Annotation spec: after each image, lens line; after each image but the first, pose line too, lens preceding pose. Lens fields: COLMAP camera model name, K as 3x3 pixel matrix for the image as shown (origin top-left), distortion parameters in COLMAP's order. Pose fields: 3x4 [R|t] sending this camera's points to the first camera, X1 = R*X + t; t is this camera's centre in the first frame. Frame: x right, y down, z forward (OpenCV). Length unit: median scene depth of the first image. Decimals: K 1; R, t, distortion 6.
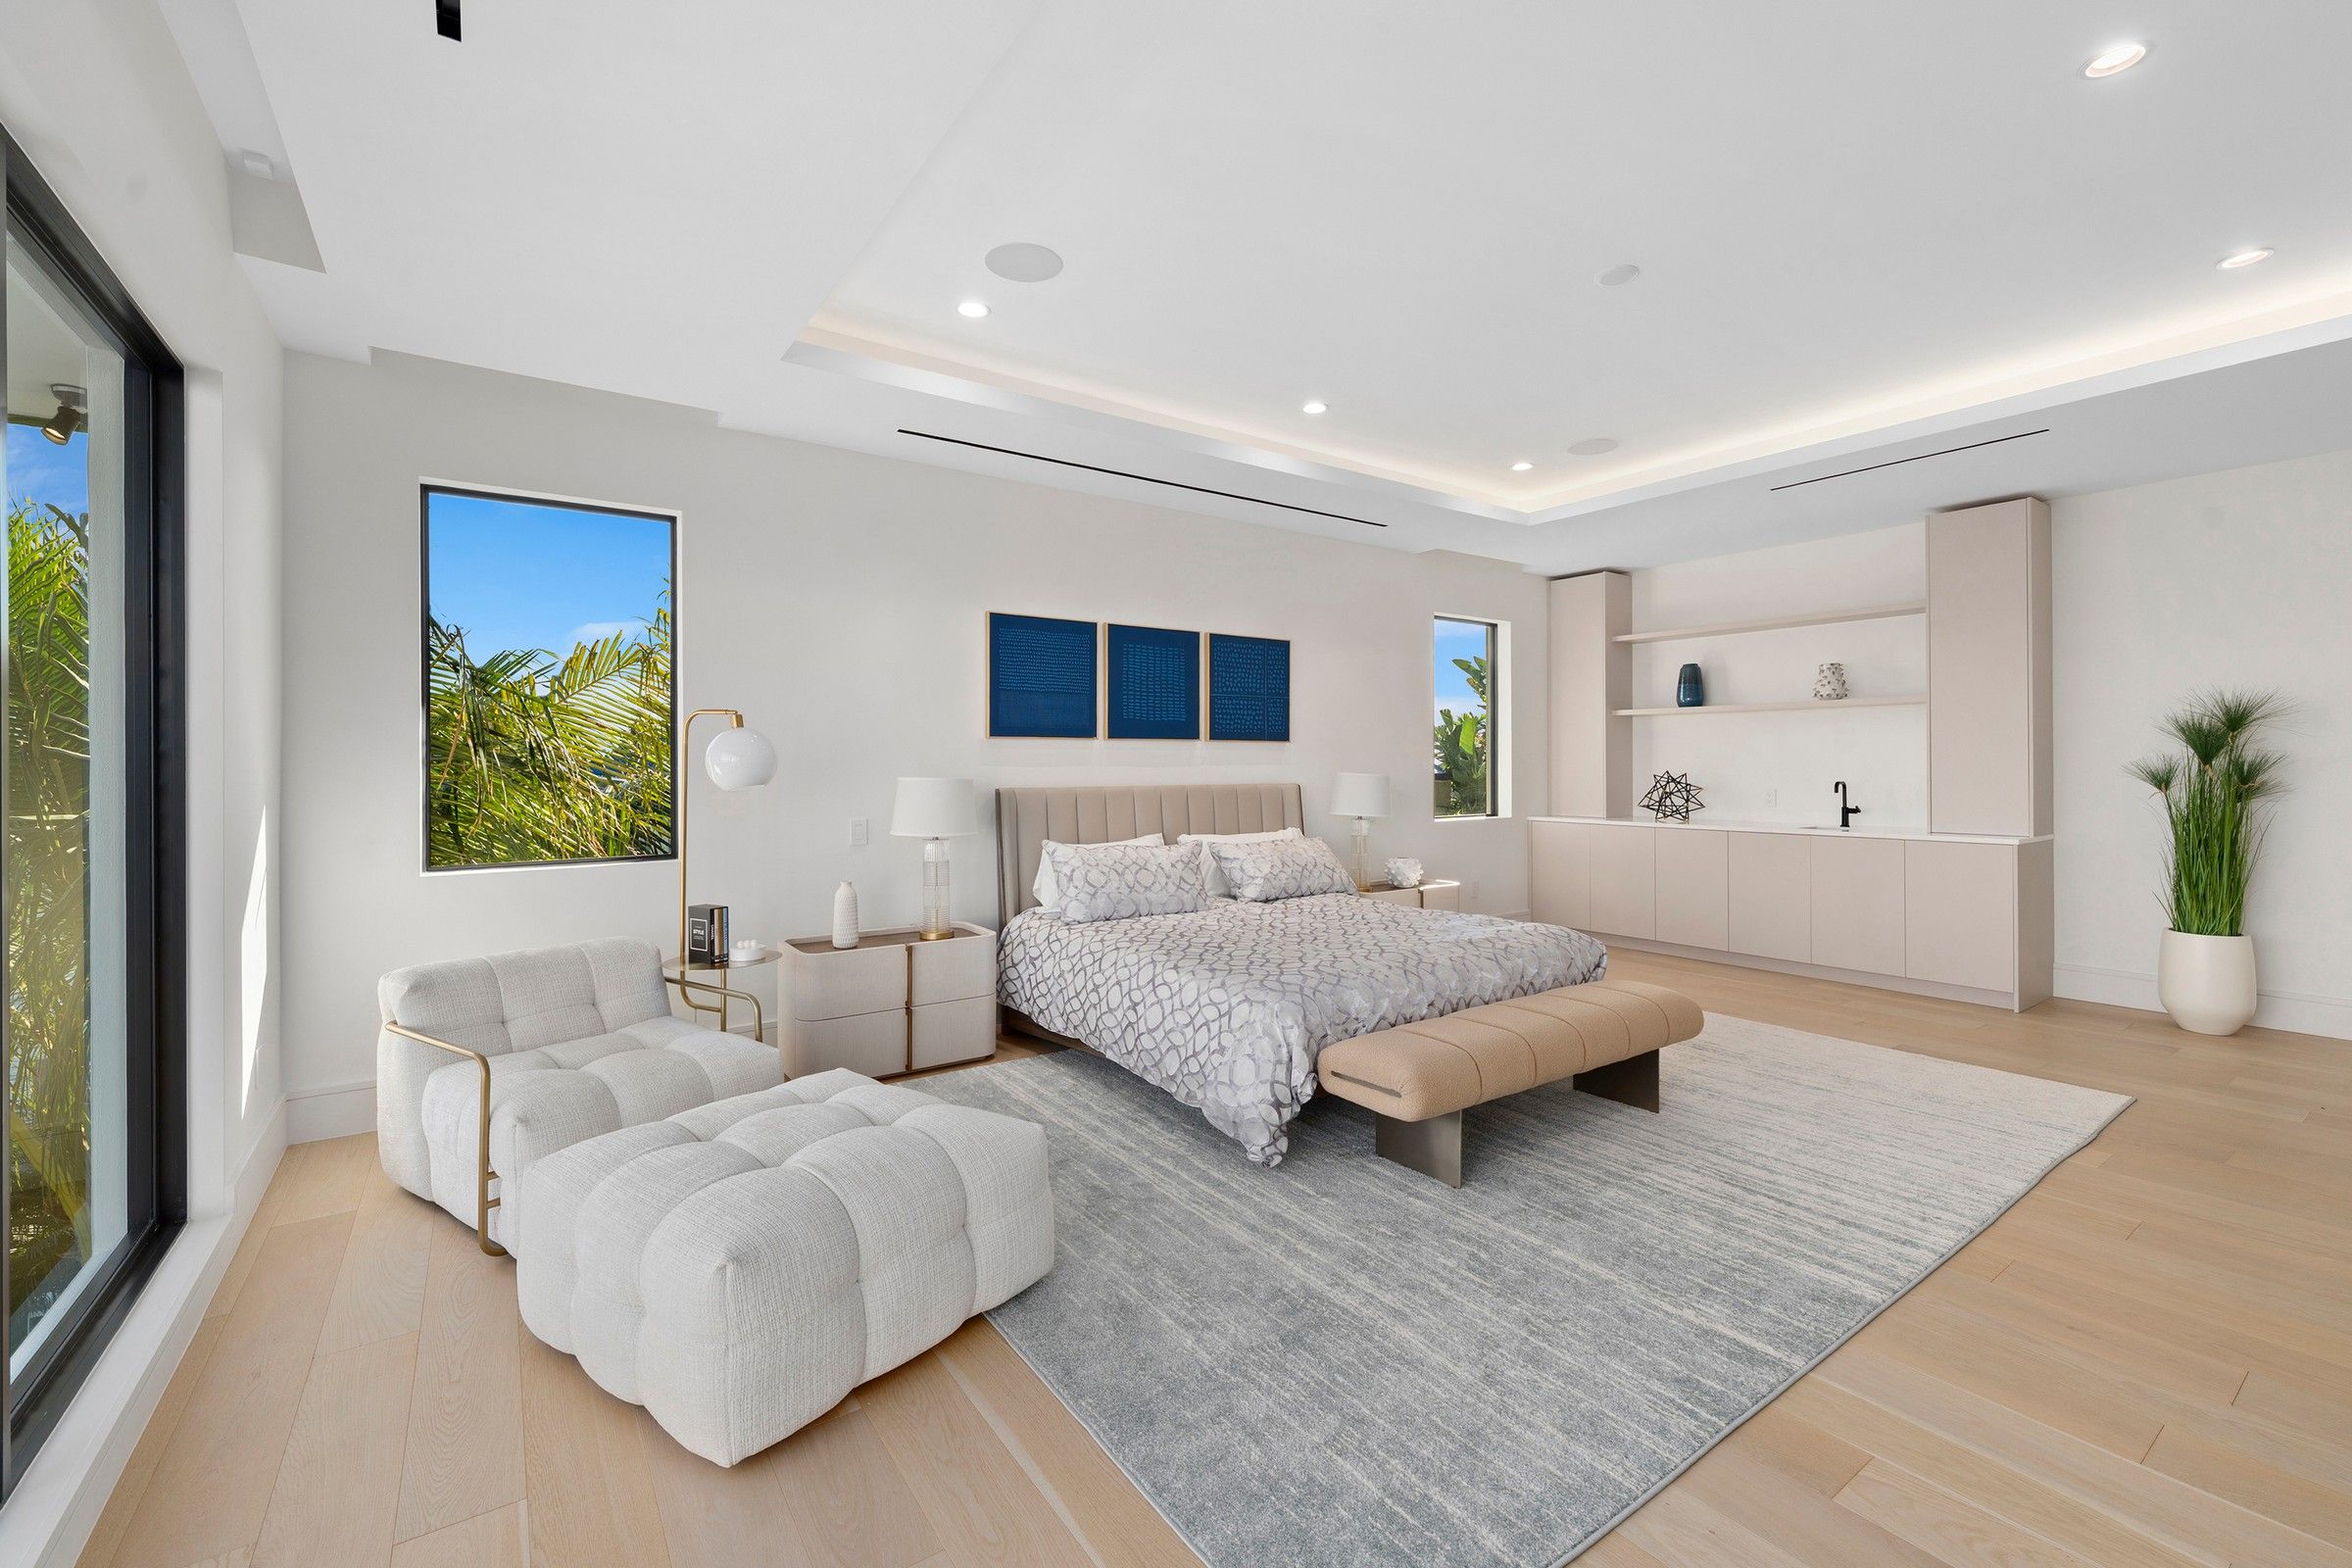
lens RADIAL K [[958.8, 0, 1171.1], [0, 958.8, 771.7], [0, 0, 1]] dist [-0.004716, -0.001429]
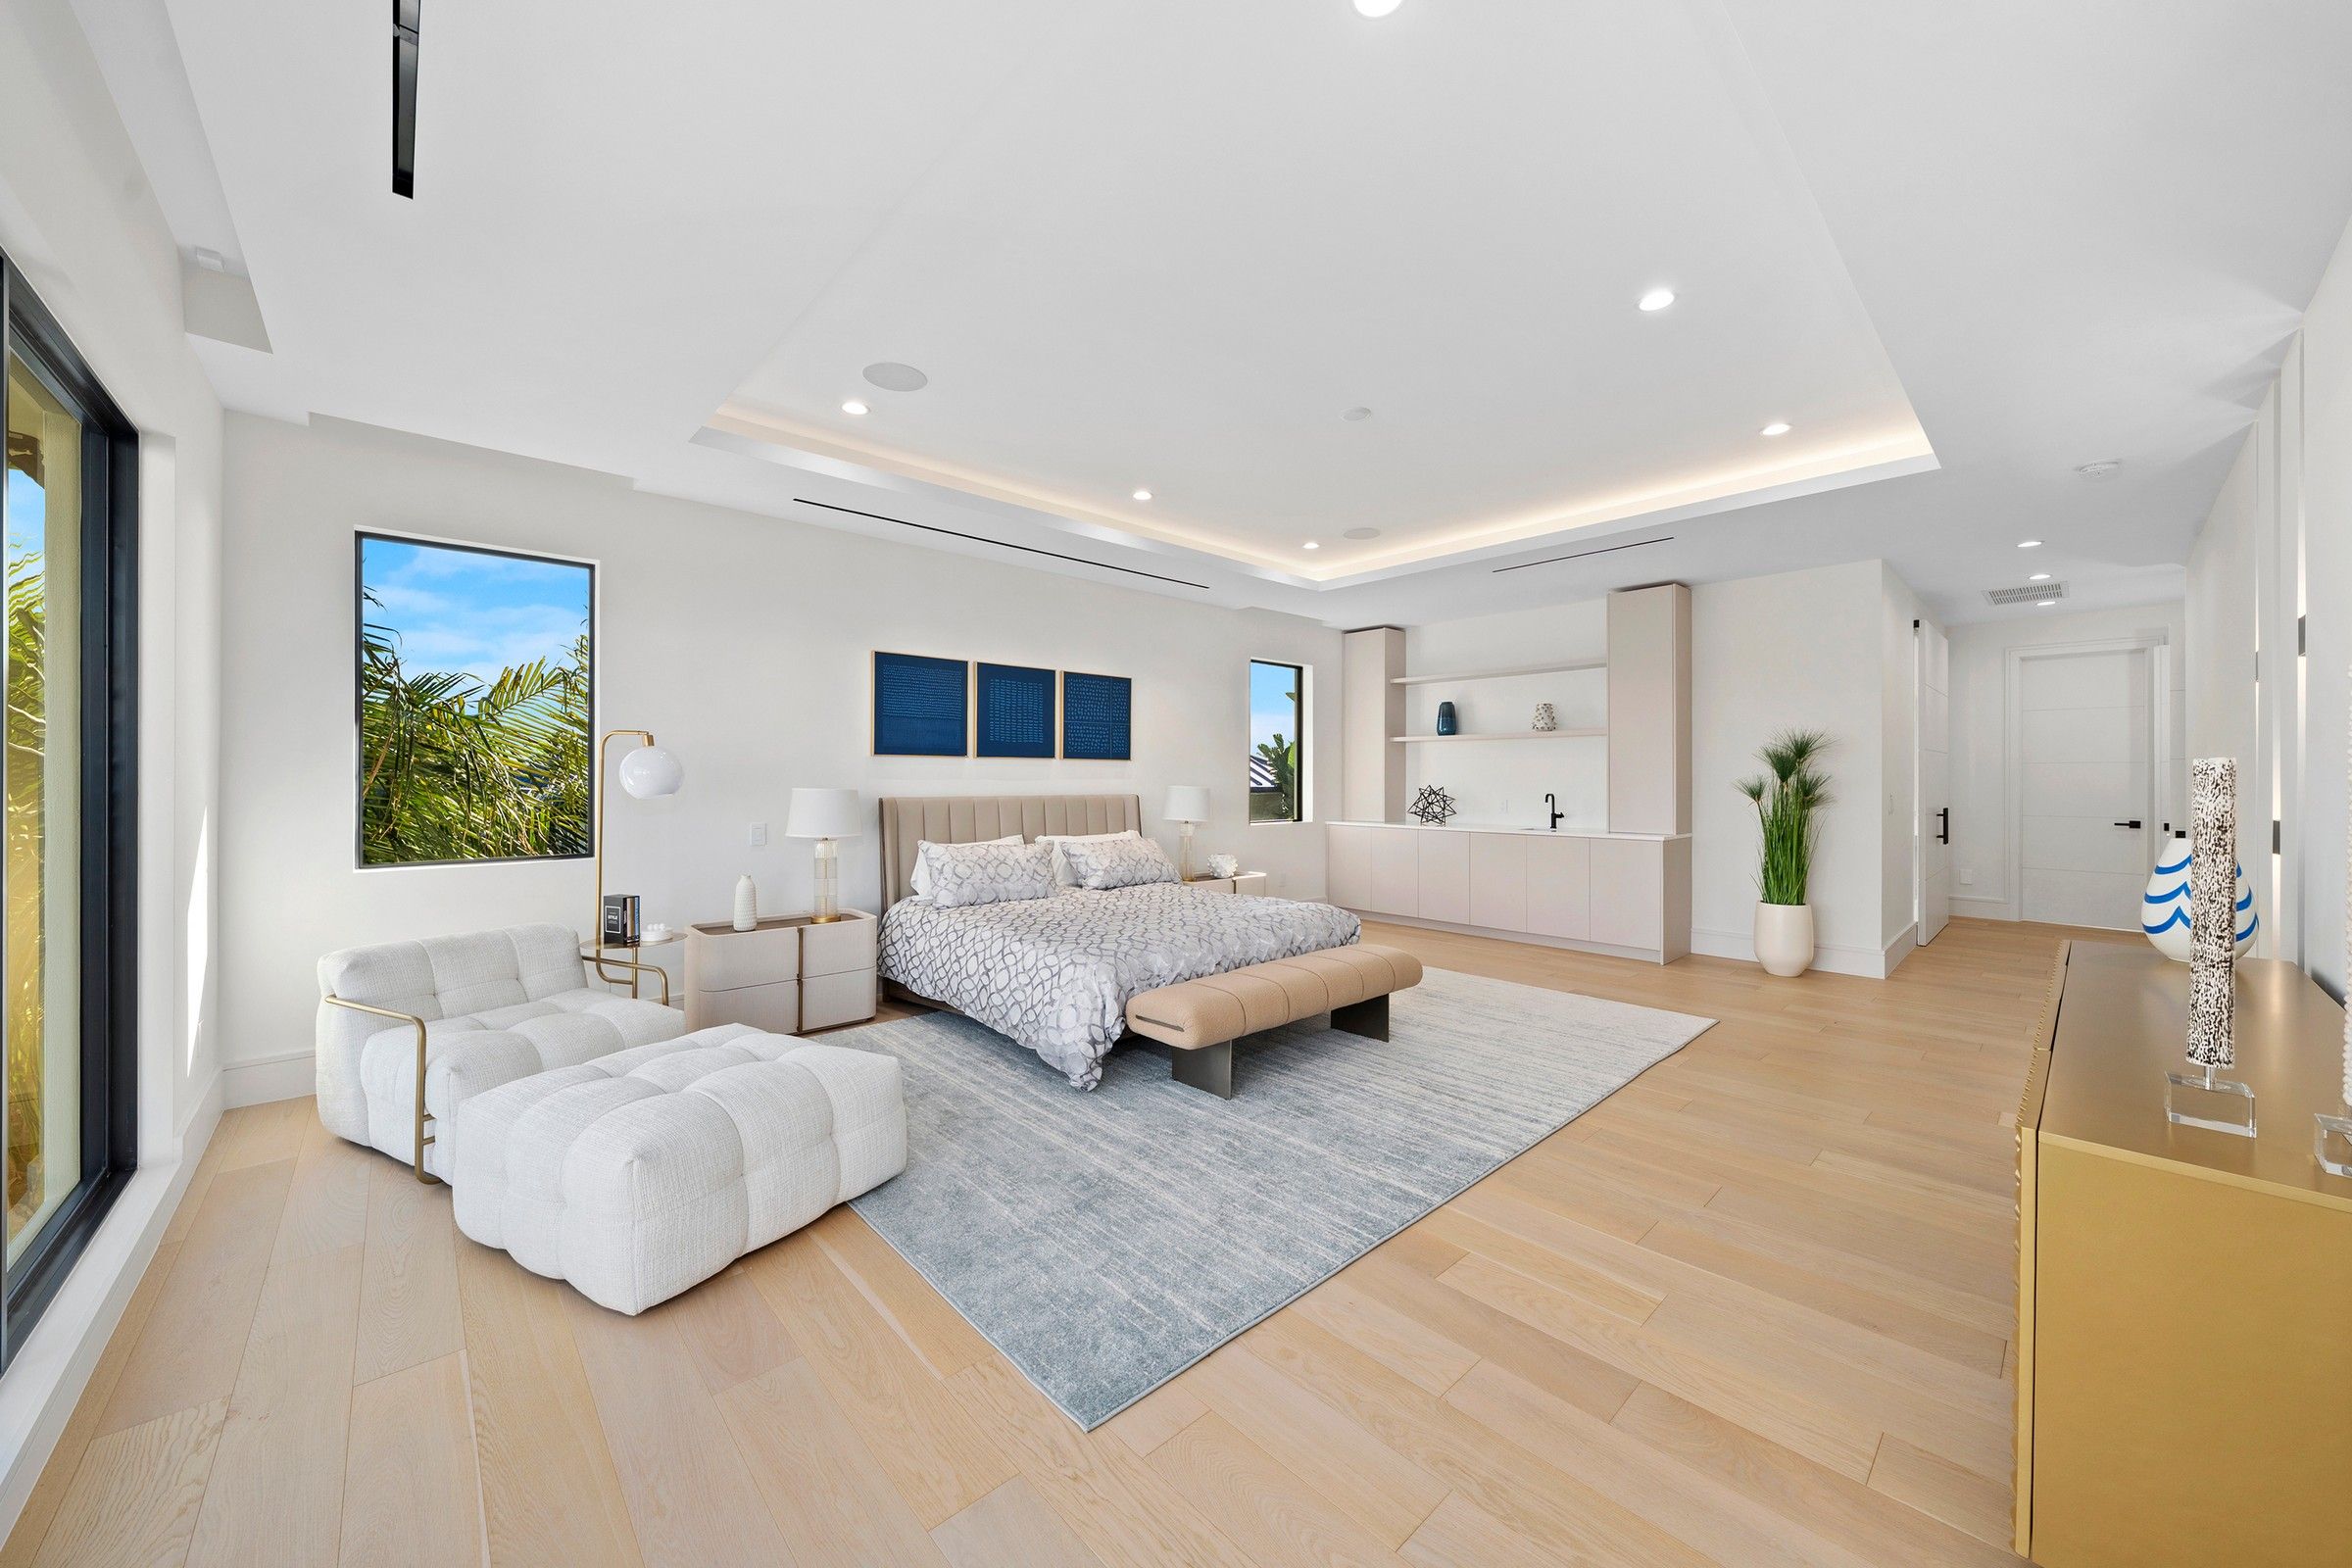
lens RADIAL K [[851.5, 0, 1182.5], [0, 851.5, 783.5], [0, 0, 1]] dist [-0.013734, 0.002605]
pose [[0.991464, 0.004230, 0.130311, 0.075713], [-0.004053, 0.999990, -0.001627, -0.000044], [-0.130317, 0.001085, 0.991472, -0.145543]]
